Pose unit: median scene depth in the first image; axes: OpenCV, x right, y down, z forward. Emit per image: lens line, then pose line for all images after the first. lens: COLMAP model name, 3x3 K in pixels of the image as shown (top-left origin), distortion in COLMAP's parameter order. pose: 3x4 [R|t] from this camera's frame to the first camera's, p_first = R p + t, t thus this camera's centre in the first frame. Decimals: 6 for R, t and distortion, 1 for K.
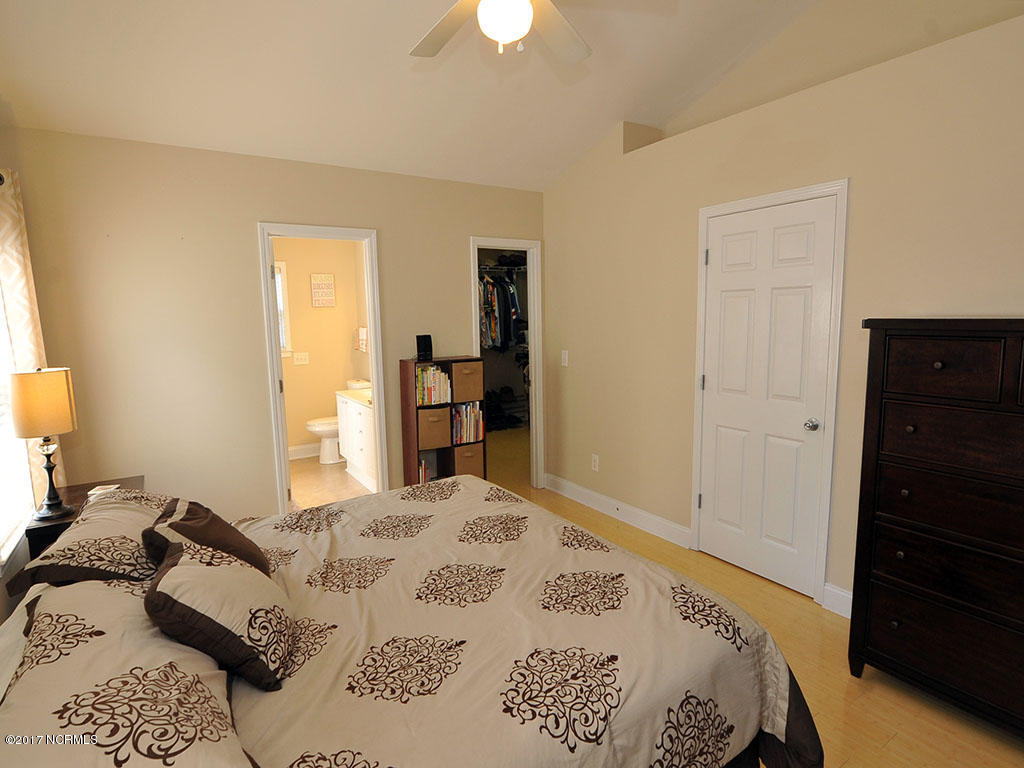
lens RADIAL K [[523.0, 0, 515.5], [0, 523.0, 384.9], [0, 0, 1]] dist [-0.003354, -0.001156]
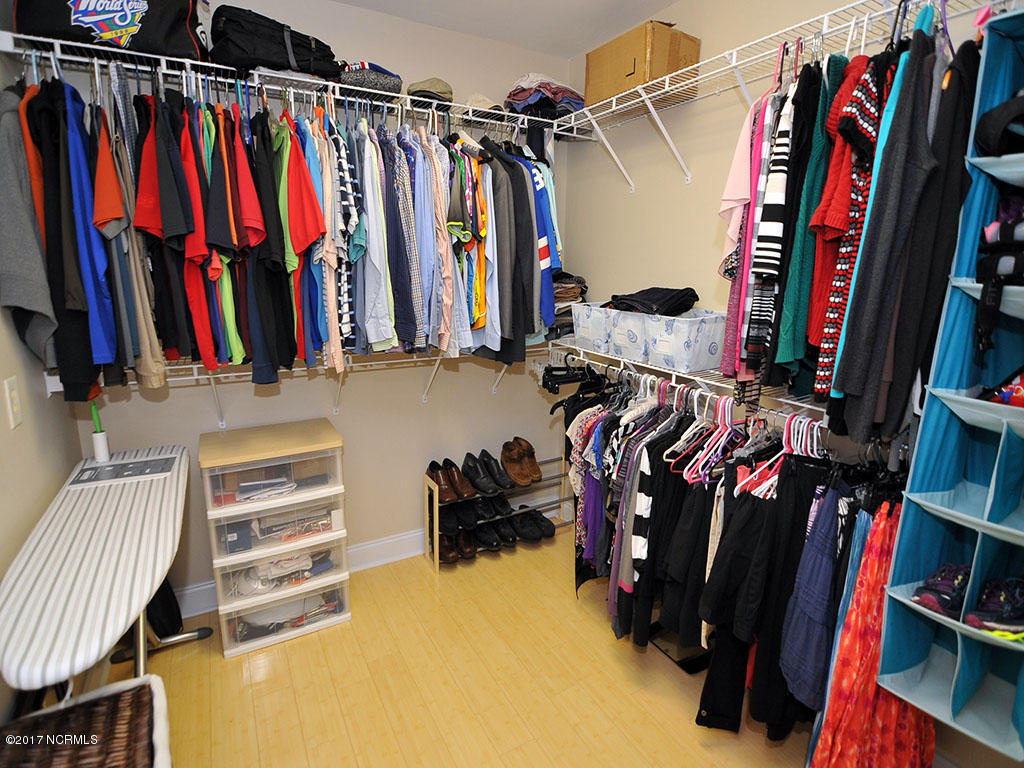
lens RADIAL K [[523.0, 0, 512.1], [0, 523.0, 387.5], [0, 0, 1]] dist [-0.003354, -0.001156]
pose [[0.997469, 0.037211, -0.060591, 0.000244], [-0.032107, 0.996021, 0.083130, -0.076597], [0.063444, -0.080974, 0.994695, 0.652828]]
